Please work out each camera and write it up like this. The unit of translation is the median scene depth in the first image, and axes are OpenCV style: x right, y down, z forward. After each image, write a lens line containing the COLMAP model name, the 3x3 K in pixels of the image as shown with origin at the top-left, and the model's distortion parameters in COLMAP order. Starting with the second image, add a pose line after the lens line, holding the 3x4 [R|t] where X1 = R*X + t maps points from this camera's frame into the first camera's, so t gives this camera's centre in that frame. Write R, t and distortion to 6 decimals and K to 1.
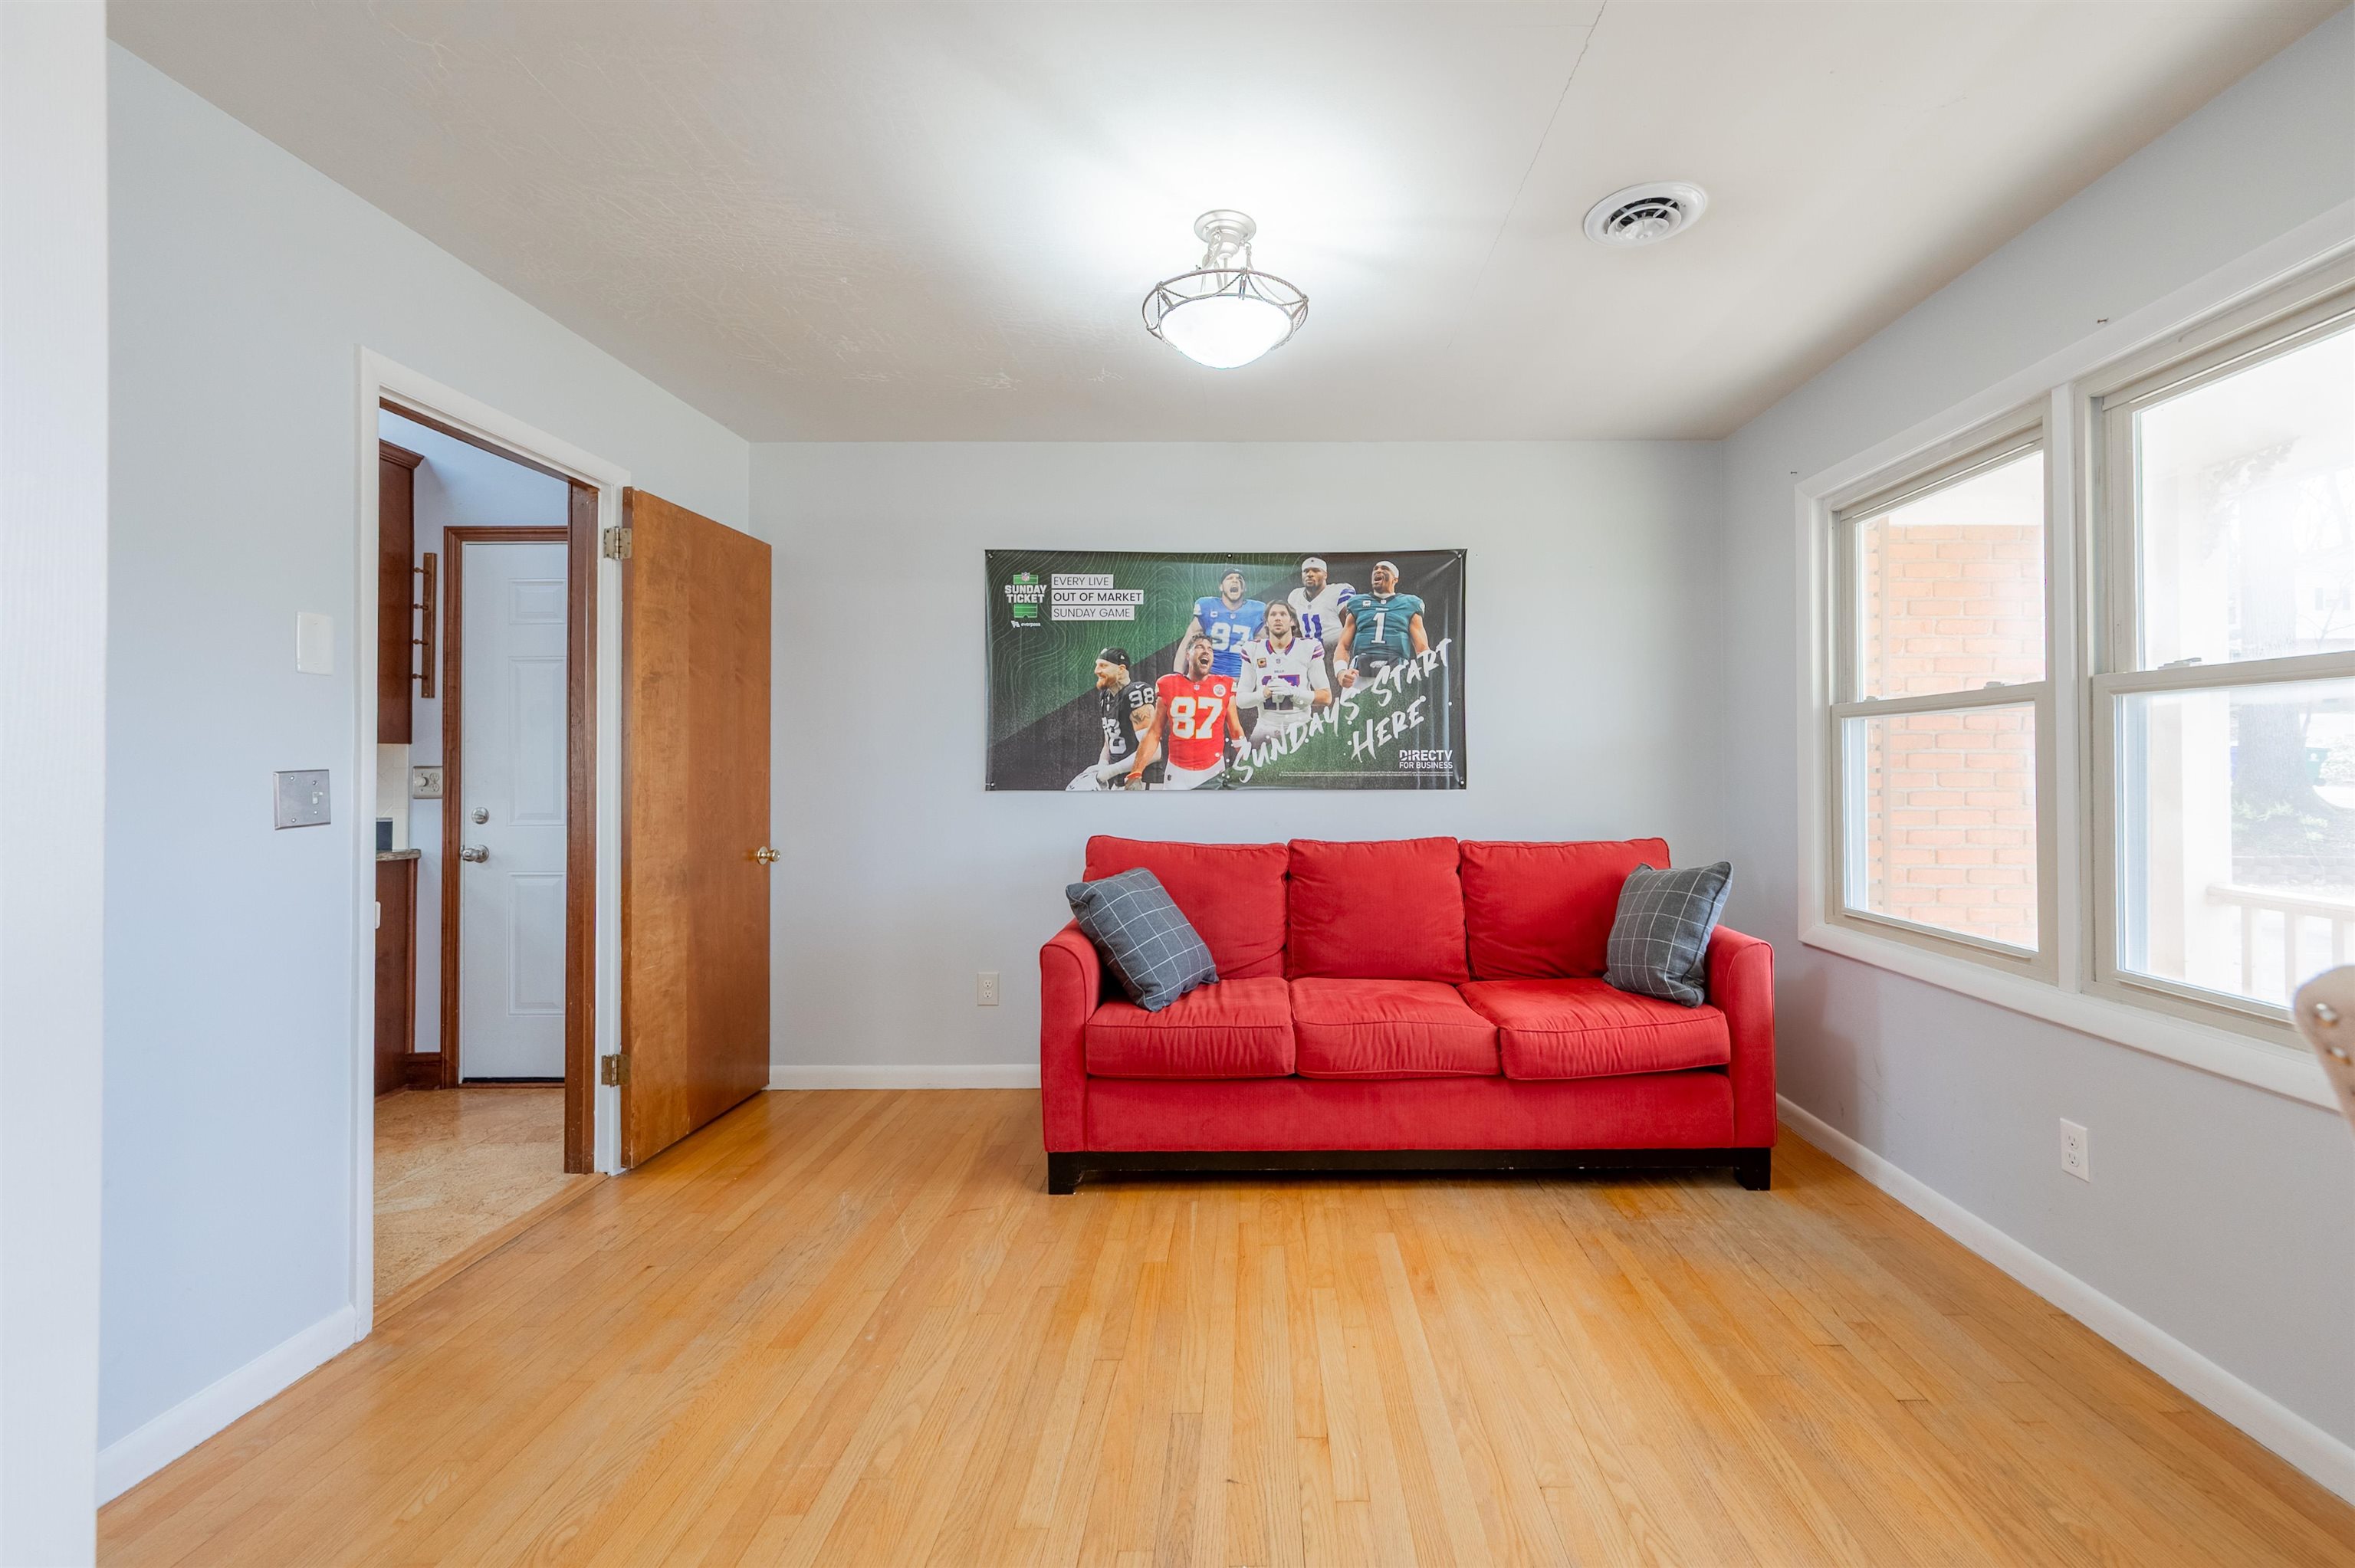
lens RADIAL K [[970.1, 0, 1258.6], [0, 970.1, 758.9], [0, 0, 1]] dist [0.000808, 0.000049]
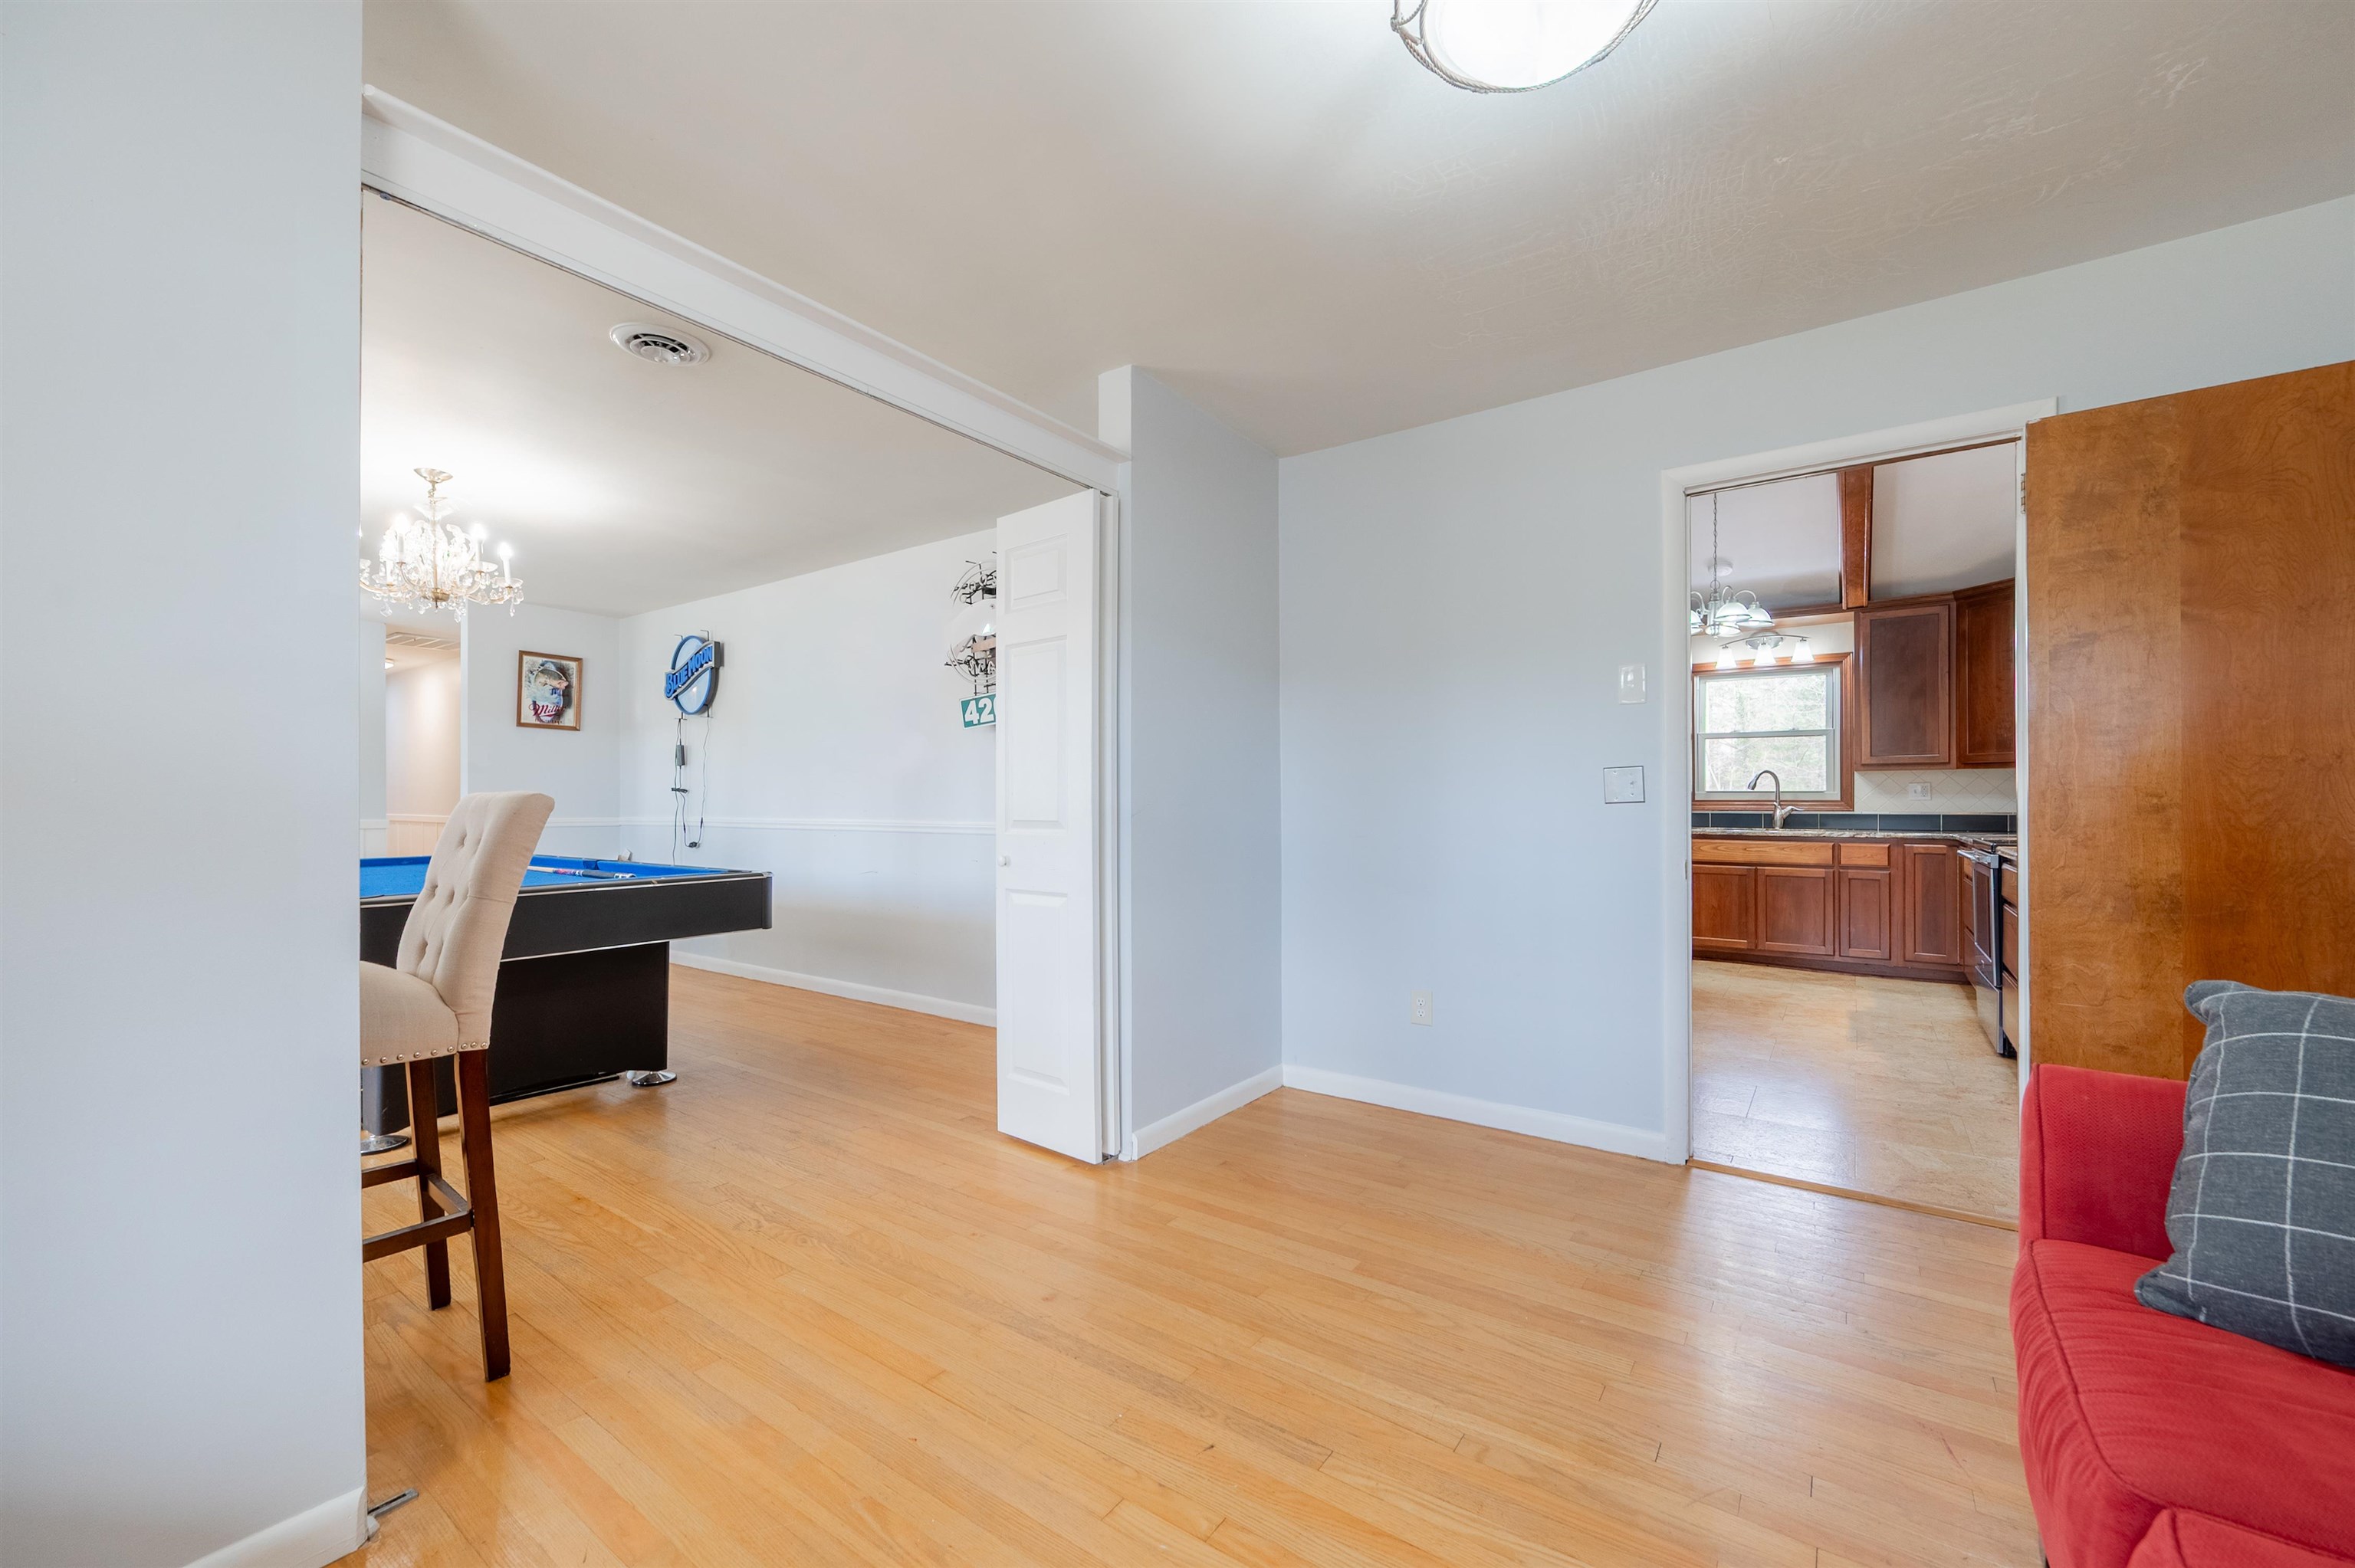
lens RADIAL K [[939.3, 0, 1183.1], [0, 939.3, 793.7], [0, 0, 1]] dist [0.000338, 0.000151]
pose [[-0.586306, -0.004046, -0.810080, 0.347207], [0.007075, 0.999924, -0.010115, 0.035354], [0.810059, -0.011661, -0.586233, 0.694366]]
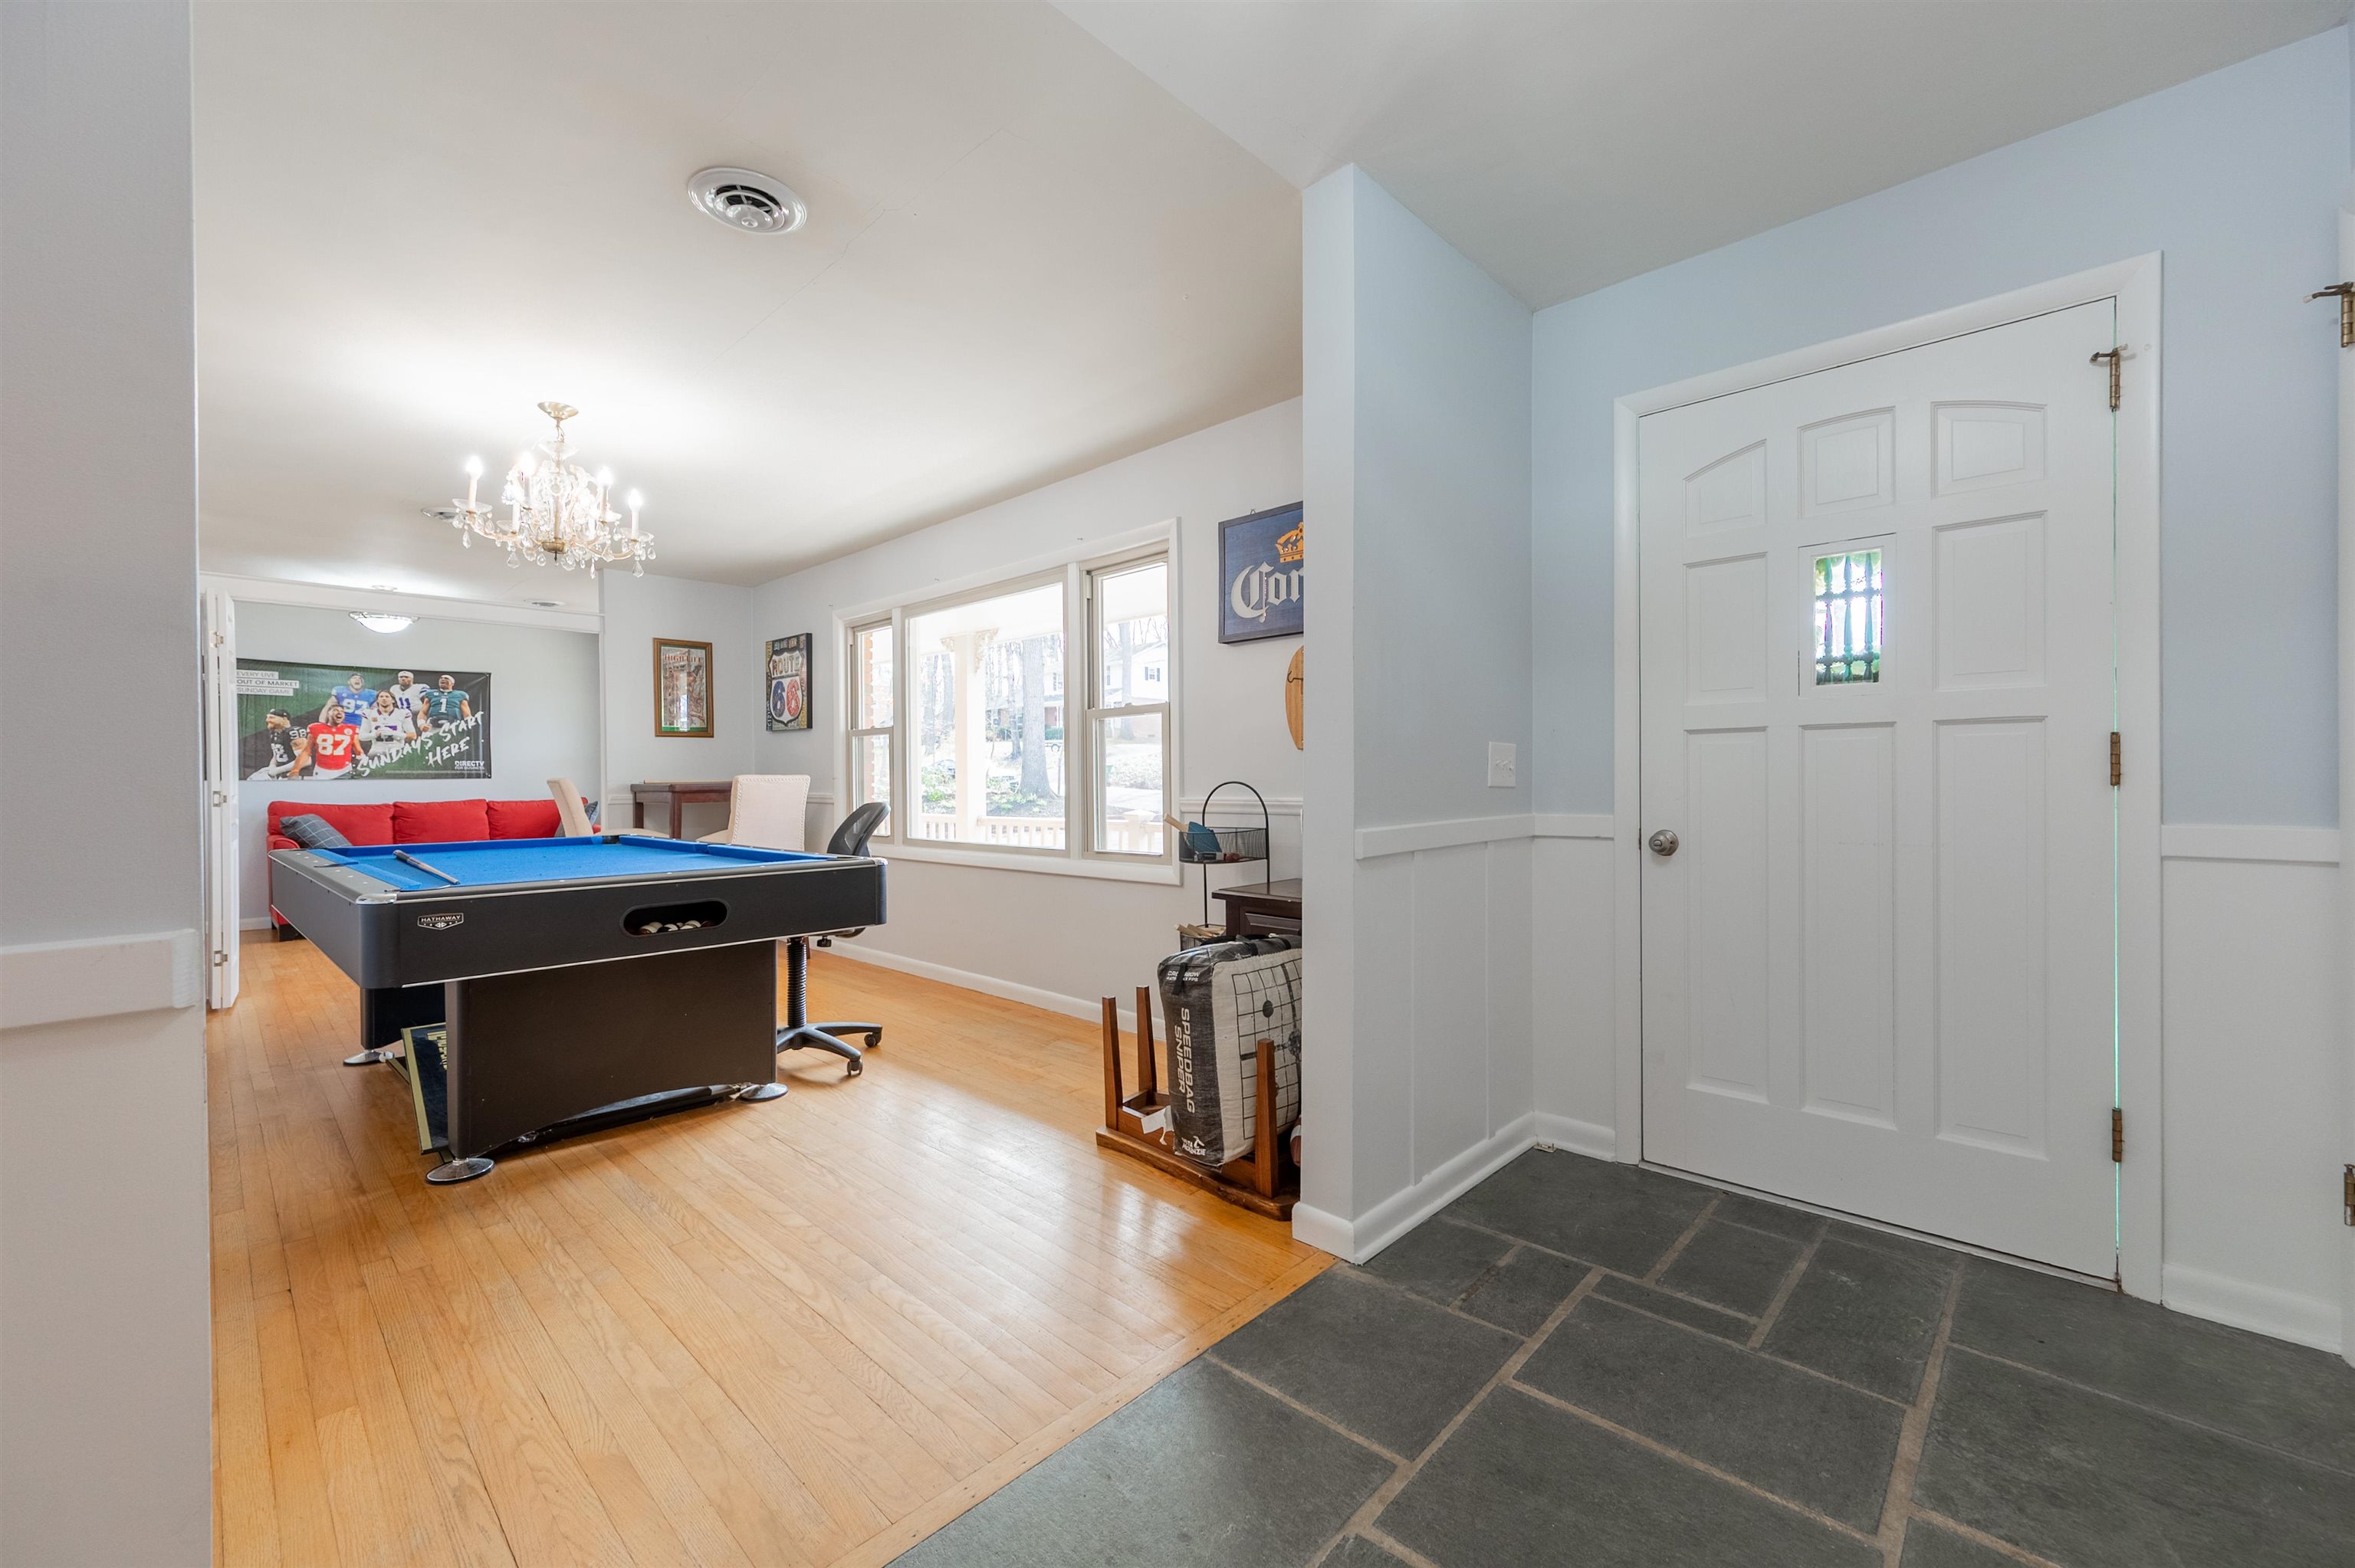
lens RADIAL K [[951.1, 0, 1161.6], [0, 951.1, 778.4], [0, 0, 1]] dist [0.000575, -0.000014]
pose [[0.705125, -0.004562, 0.709069, -0.258329], [0.001491, 0.999987, 0.004950, 0.022122], [-0.709082, -0.002433, 0.705122, -1.678746]]
